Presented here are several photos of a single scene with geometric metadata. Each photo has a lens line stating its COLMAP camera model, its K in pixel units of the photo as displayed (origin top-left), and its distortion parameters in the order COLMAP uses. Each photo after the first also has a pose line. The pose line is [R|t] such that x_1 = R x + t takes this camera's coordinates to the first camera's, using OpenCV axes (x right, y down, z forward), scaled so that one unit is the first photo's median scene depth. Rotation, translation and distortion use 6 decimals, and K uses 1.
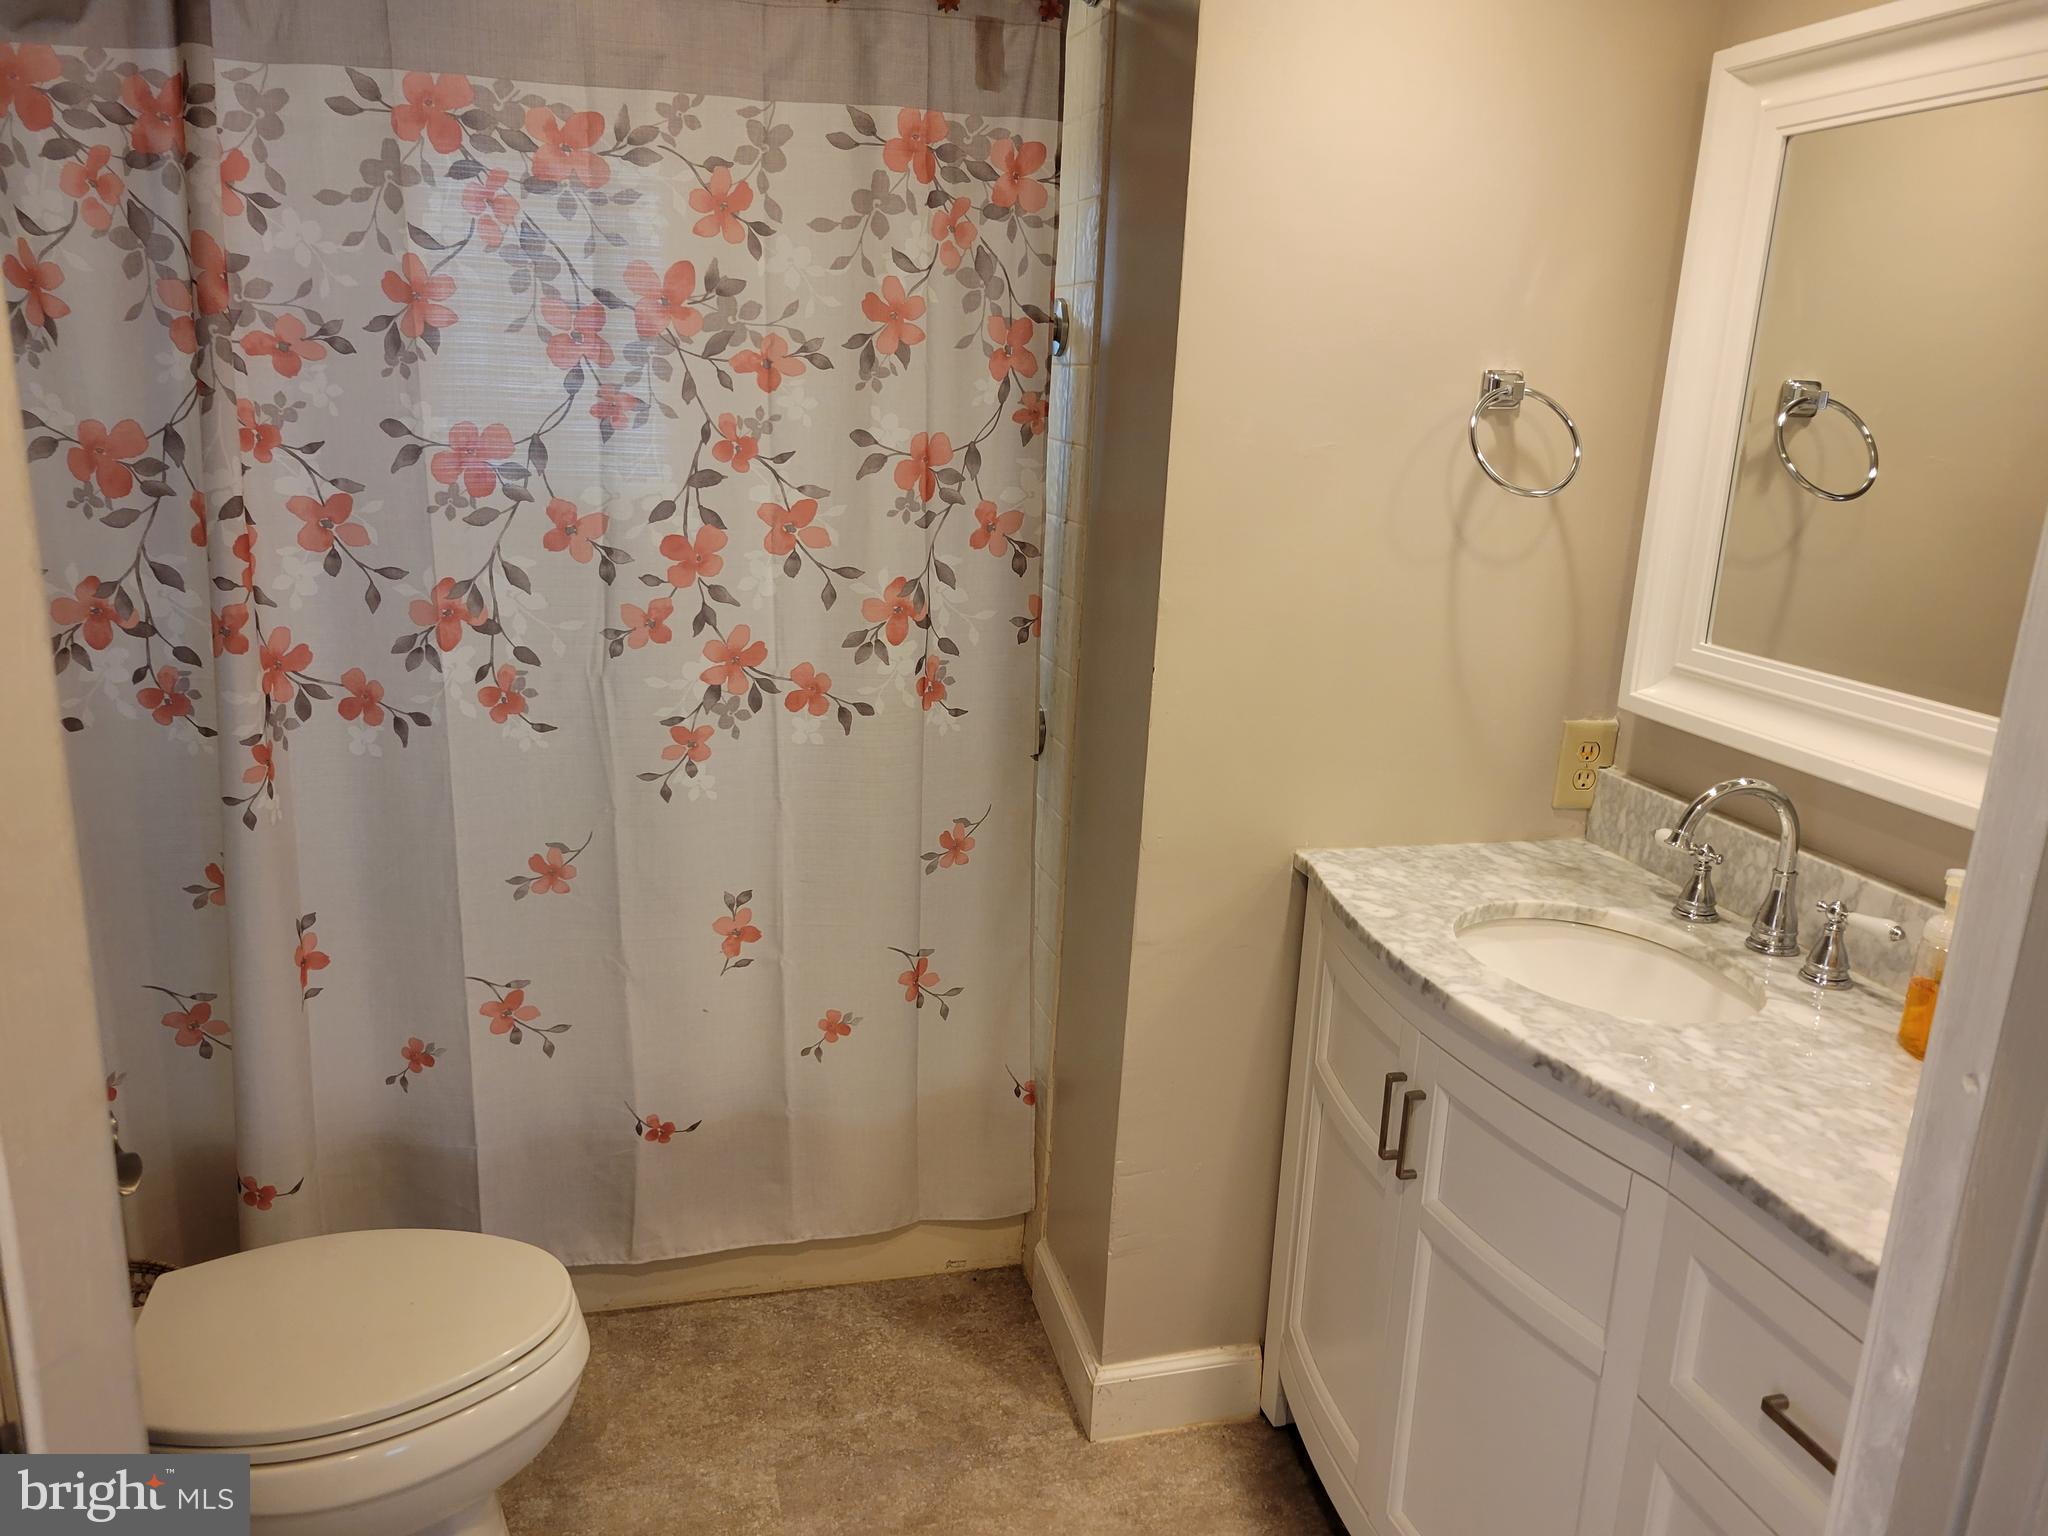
lens RADIAL K [[1542.3, 0, 1013.5], [0, 1542.3, 775.7], [0, 0, 1]] dist [0.043178, -0.009214]
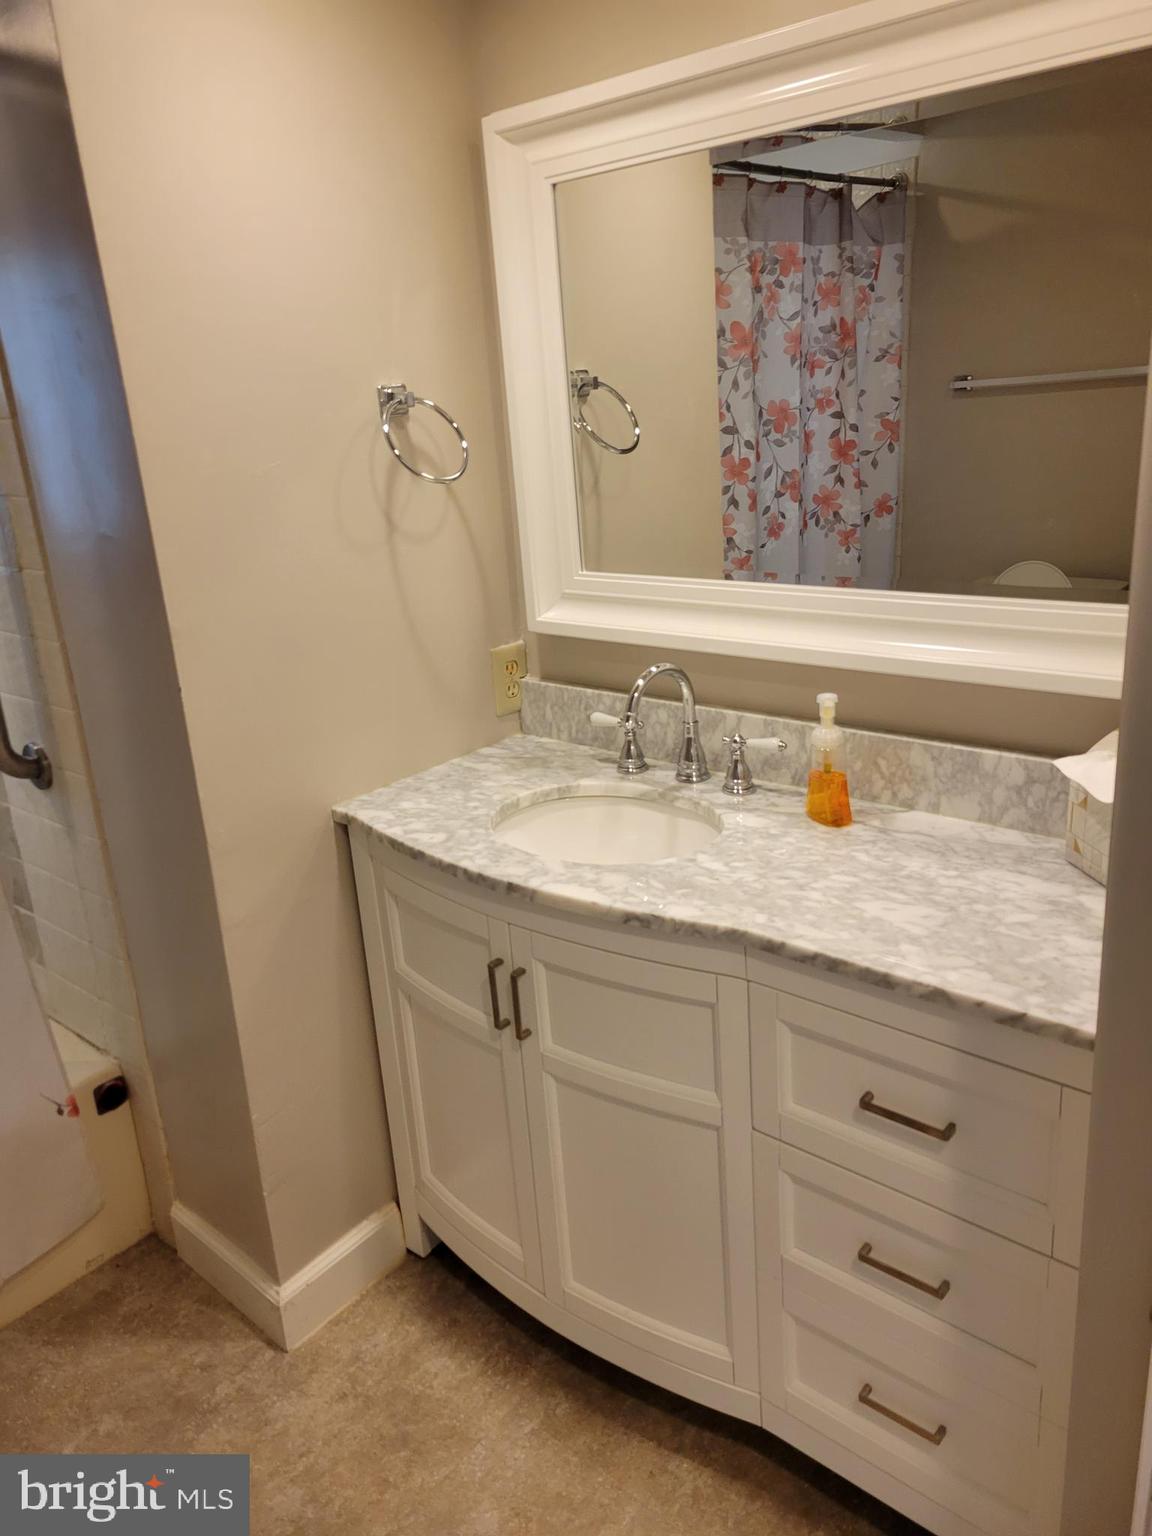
lens RADIAL K [[1144.6, 0, 569.5], [0, 1144.6, 745.5], [0, 0, 1]] dist [0.057244, -0.022378]
pose [[0.817046, -0.268900, 0.510028, -0.117095], [0.245618, 0.962634, 0.114055, -0.059068], [-0.521639, 0.032084, 0.852563, 0.171235]]
